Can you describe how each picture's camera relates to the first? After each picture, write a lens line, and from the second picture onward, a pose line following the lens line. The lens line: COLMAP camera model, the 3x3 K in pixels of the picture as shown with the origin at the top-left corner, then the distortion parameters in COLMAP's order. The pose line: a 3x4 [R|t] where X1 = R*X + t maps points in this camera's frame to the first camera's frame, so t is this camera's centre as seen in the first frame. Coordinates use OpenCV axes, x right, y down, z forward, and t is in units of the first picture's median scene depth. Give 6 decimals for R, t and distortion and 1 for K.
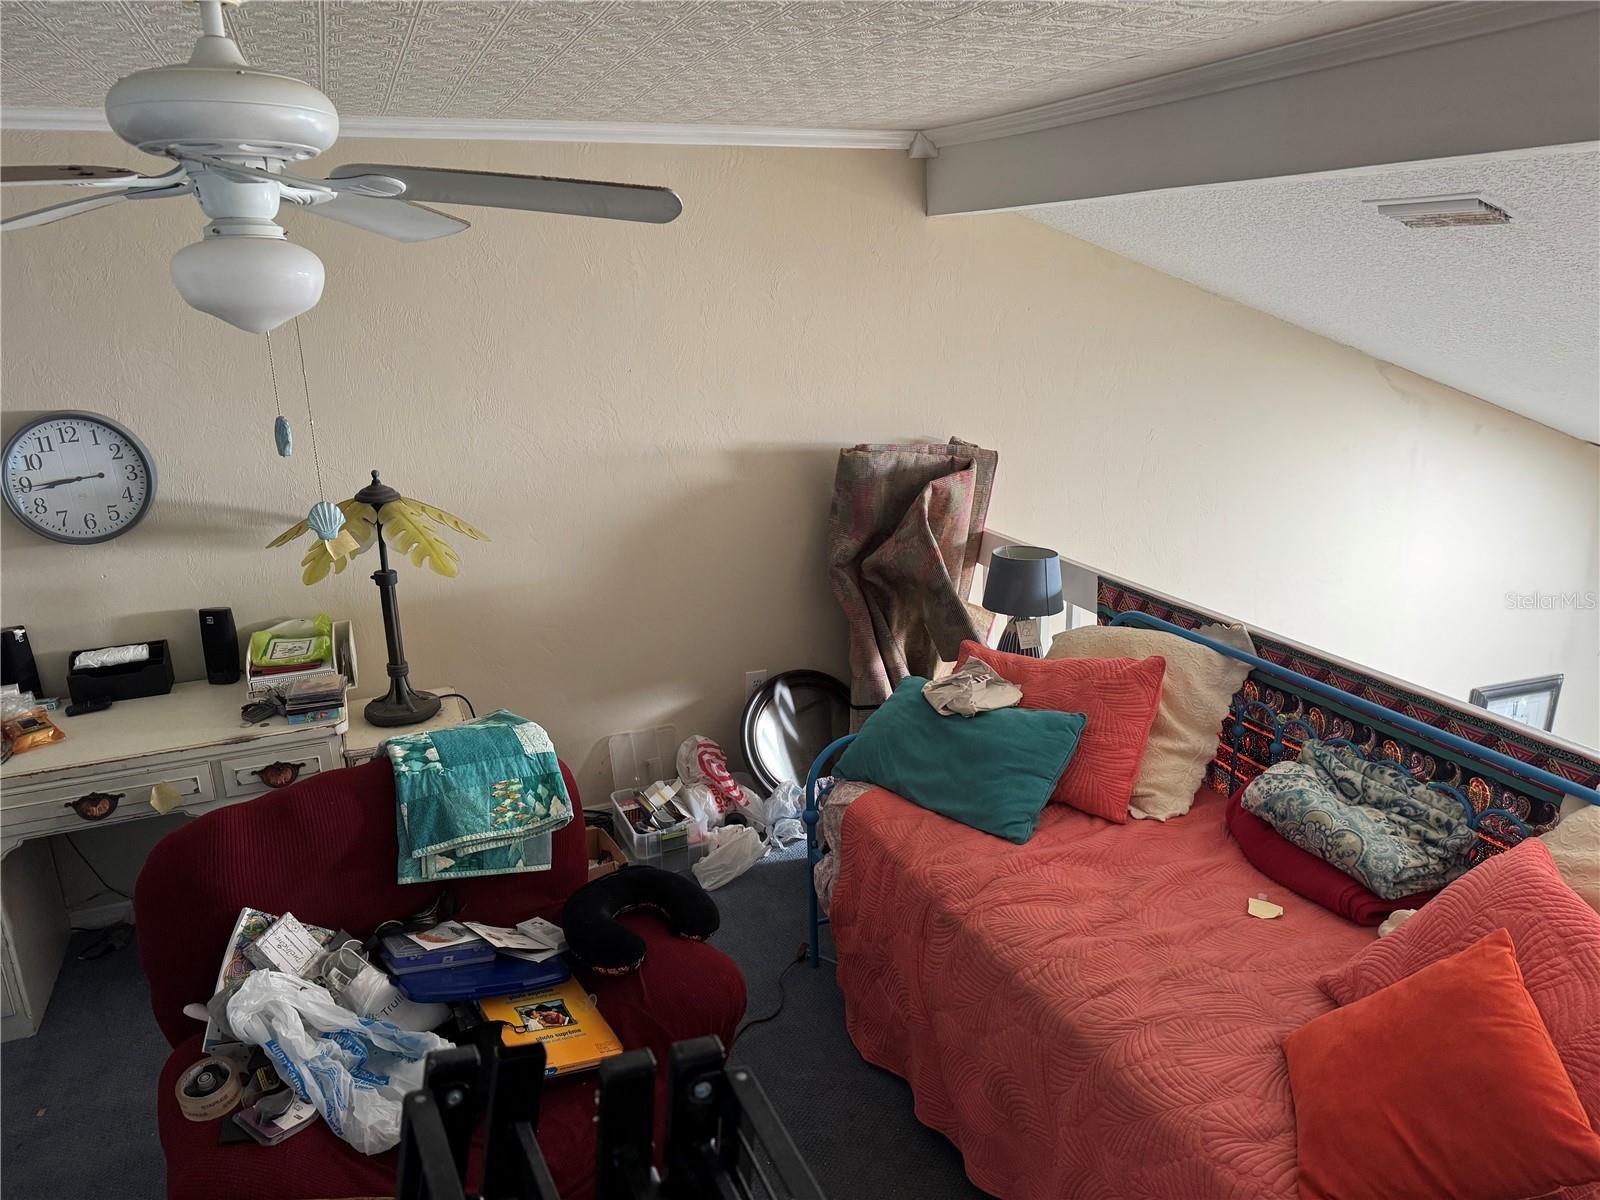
lens RADIAL K [[1113.2, 0, 800.0], [0, 1113.2, 600.0], [0, 0, 1]] dist [0.111080, -0.173375]
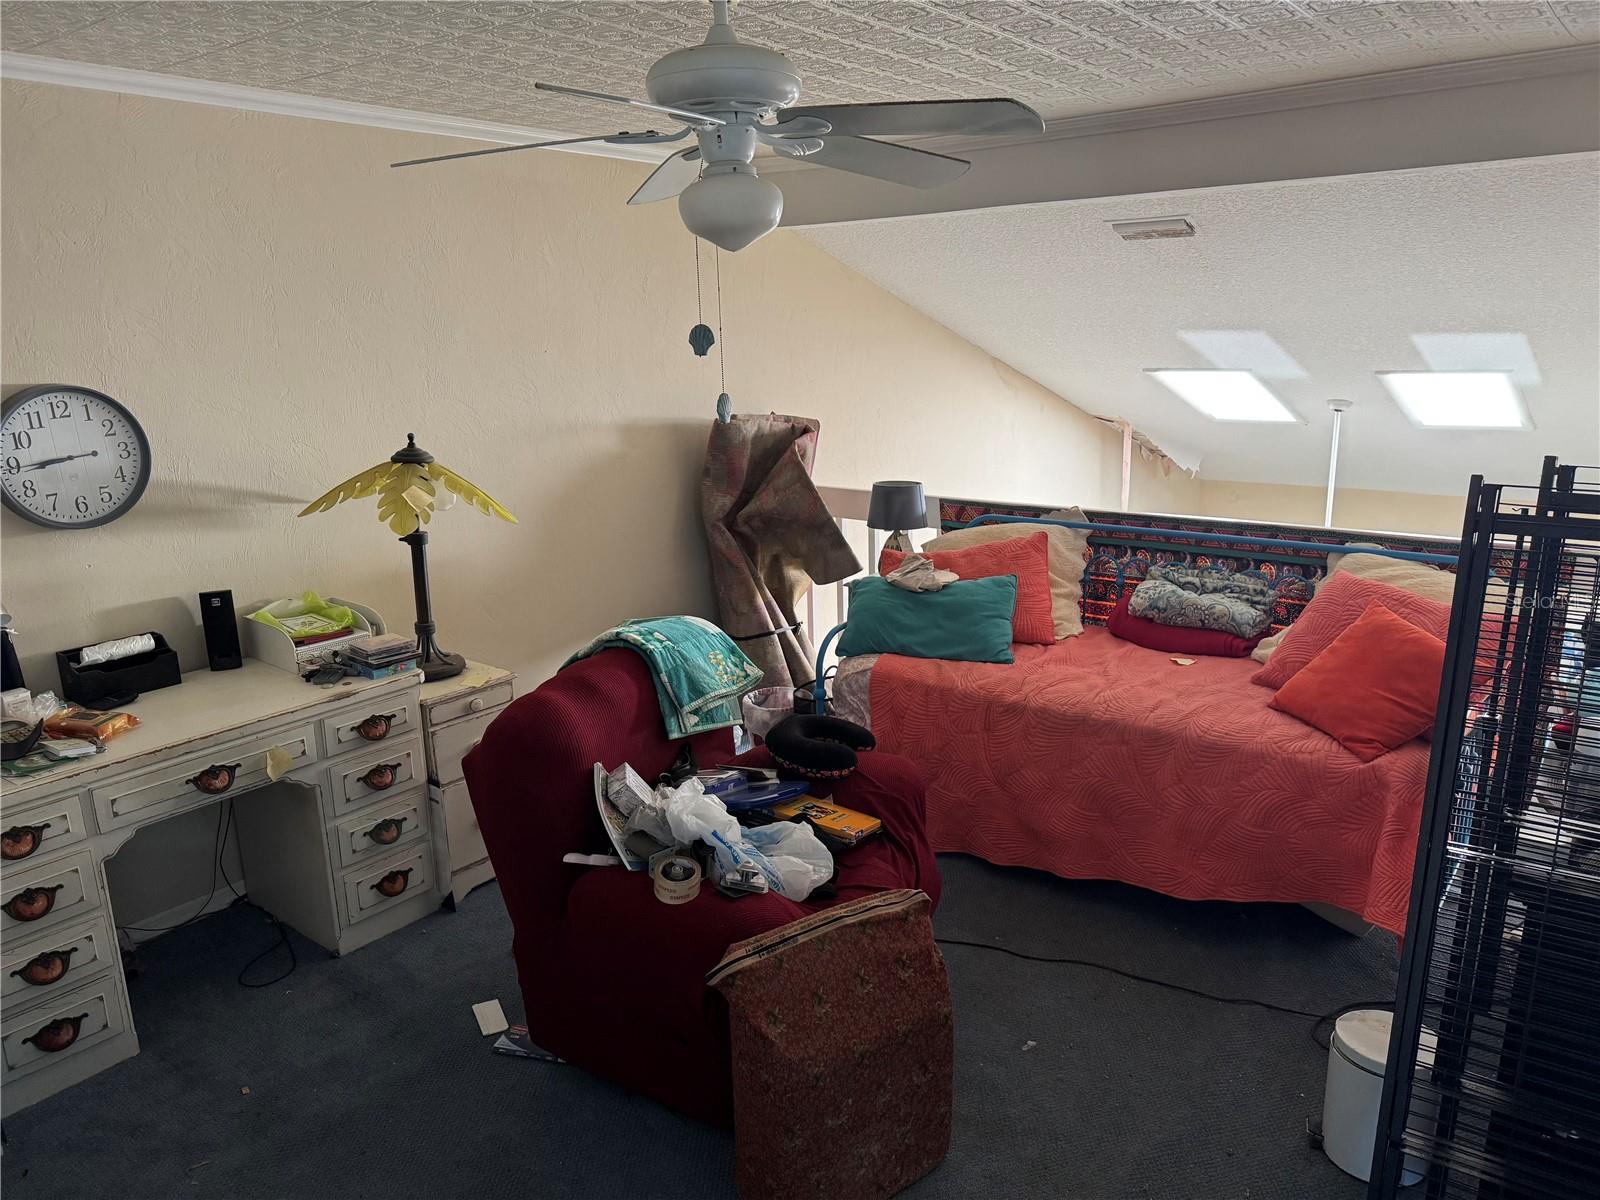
lens RADIAL K [[1113.2, 0, 800.0], [0, 1113.2, 600.0], [0, 0, 1]] dist [0.111080, -0.173375]
pose [[0.869109, -0.114130, 0.481272, -0.612900], [0.140192, 0.989953, -0.018406, 0.114461], [-0.474337, 0.083467, 0.876378, -0.084647]]
